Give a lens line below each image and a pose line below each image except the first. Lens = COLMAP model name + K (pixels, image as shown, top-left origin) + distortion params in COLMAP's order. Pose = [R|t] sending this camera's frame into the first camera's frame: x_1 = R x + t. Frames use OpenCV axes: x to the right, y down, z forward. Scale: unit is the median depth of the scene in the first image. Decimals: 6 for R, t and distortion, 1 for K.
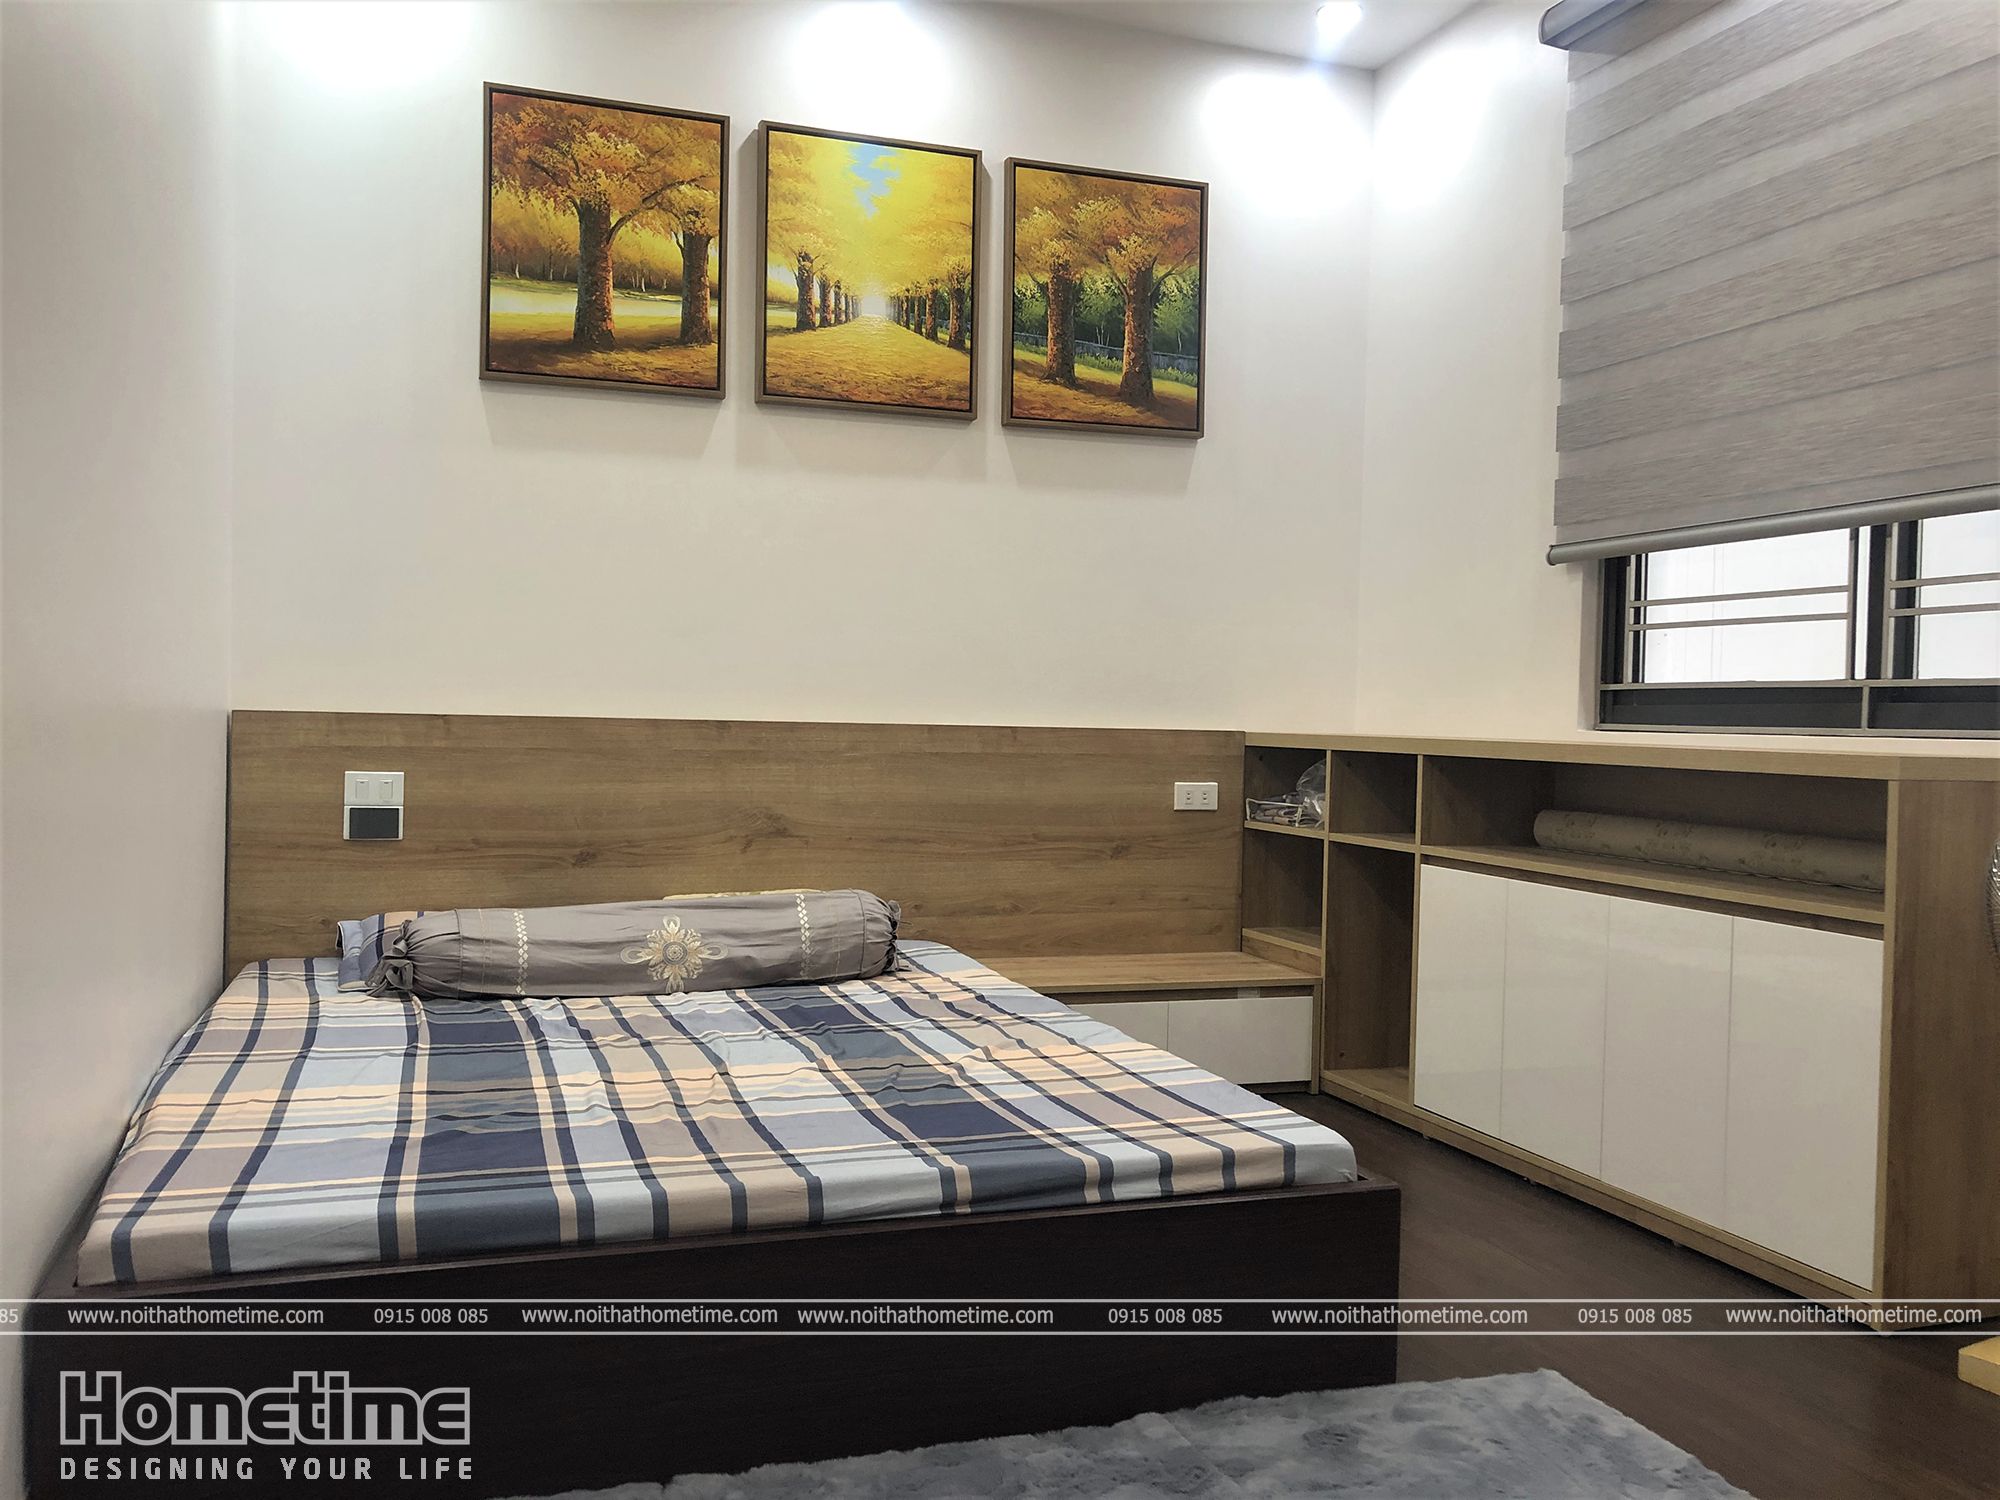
lens RADIAL K [[1641.7, 0, 1014.5], [0, 1641.7, 752.9], [0, 0, 1]] dist [0.036560, -0.043384]
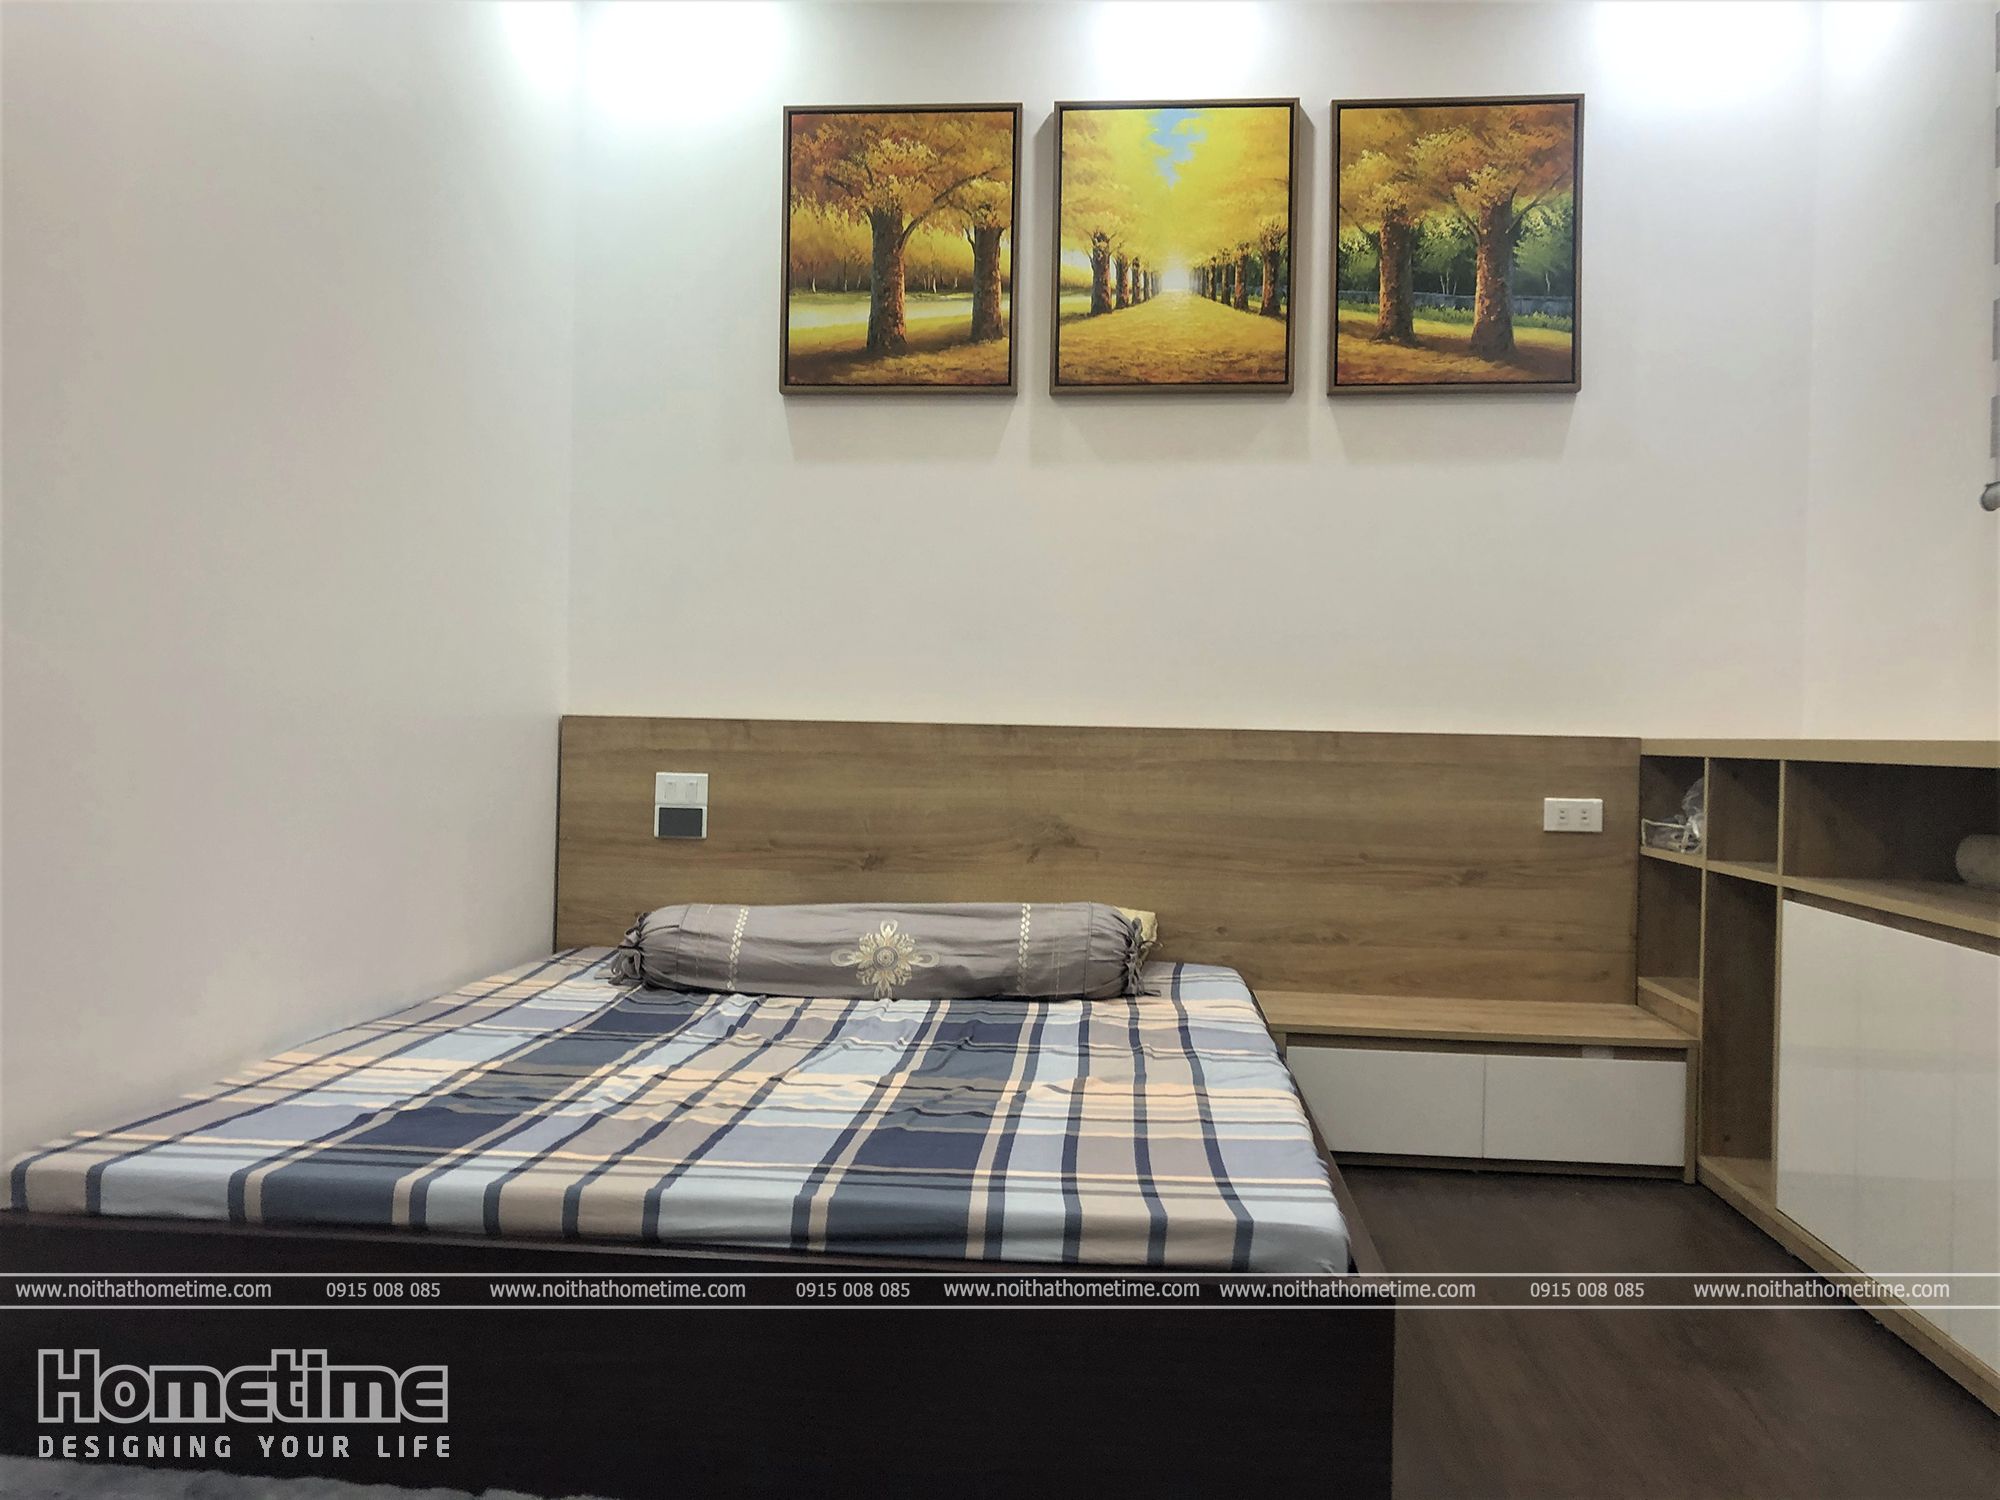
lens RADIAL K [[1641.7, 0, 993.9], [0, 1641.7, 749.0], [0, 0, 1]] dist [0.036560, -0.043384]
pose [[0.910117, 0.000841, -0.414350, 0.215818], [-0.010664, 0.999714, -0.021393, 0.015395], [0.414213, 0.023889, 0.909866, 0.119940]]
